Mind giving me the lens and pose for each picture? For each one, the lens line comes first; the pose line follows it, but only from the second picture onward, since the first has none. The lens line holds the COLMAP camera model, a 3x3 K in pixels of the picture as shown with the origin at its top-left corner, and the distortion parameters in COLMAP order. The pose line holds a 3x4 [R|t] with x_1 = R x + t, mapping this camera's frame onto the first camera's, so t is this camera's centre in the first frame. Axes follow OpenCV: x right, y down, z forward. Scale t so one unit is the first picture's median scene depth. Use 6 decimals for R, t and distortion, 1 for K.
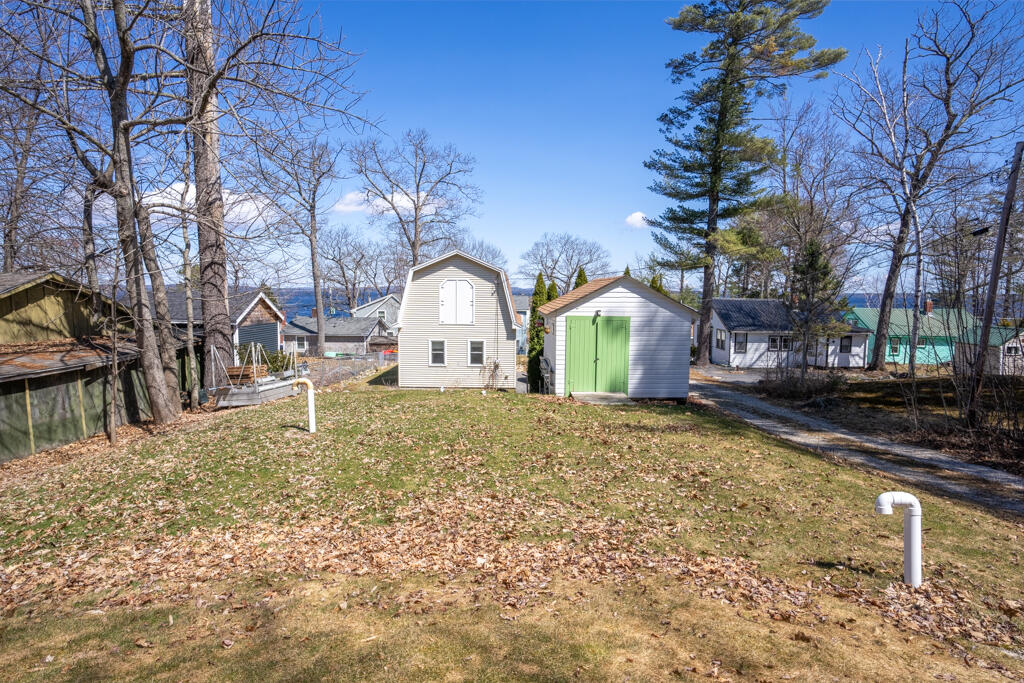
lens RADIAL K [[587.1, 0, 512.0], [0, 587.1, 341.5], [0, 0, 1]] dist [-0.001914, -0.000532]
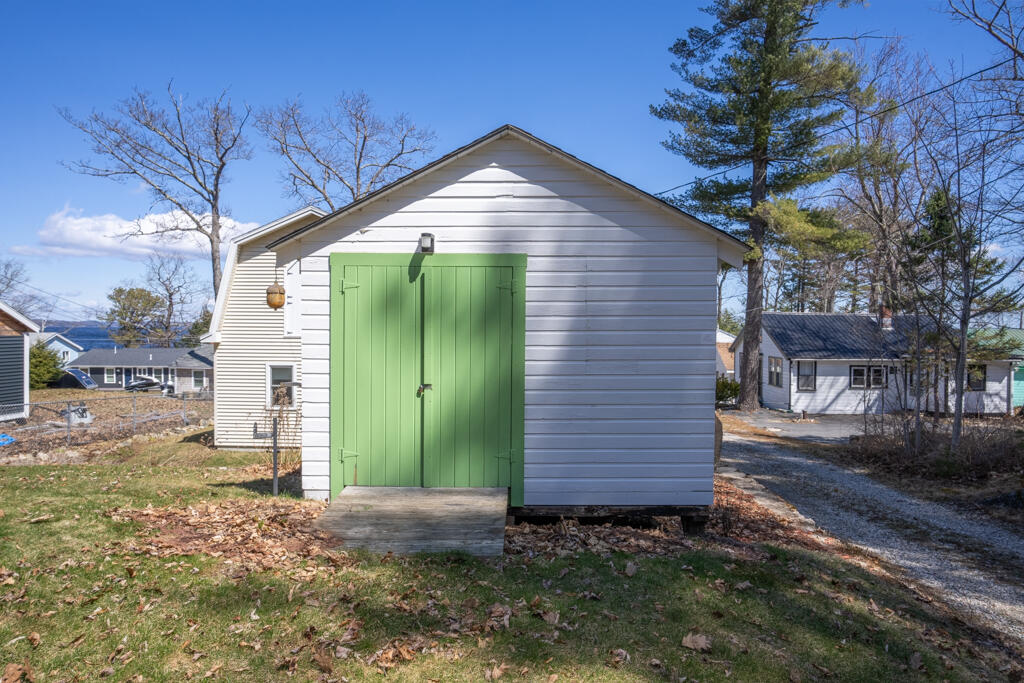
lens RADIAL K [[644.0, 0, 512.0], [0, 644.0, 341.5], [0, 0, 1]] dist [0.007179, 0.002522]
pose [[0.999373, -0.002112, -0.035336, 0.084963], [-0.000252, 0.997768, -0.066776, 0.012120], [0.035398, 0.066743, 0.997142, 0.265201]]
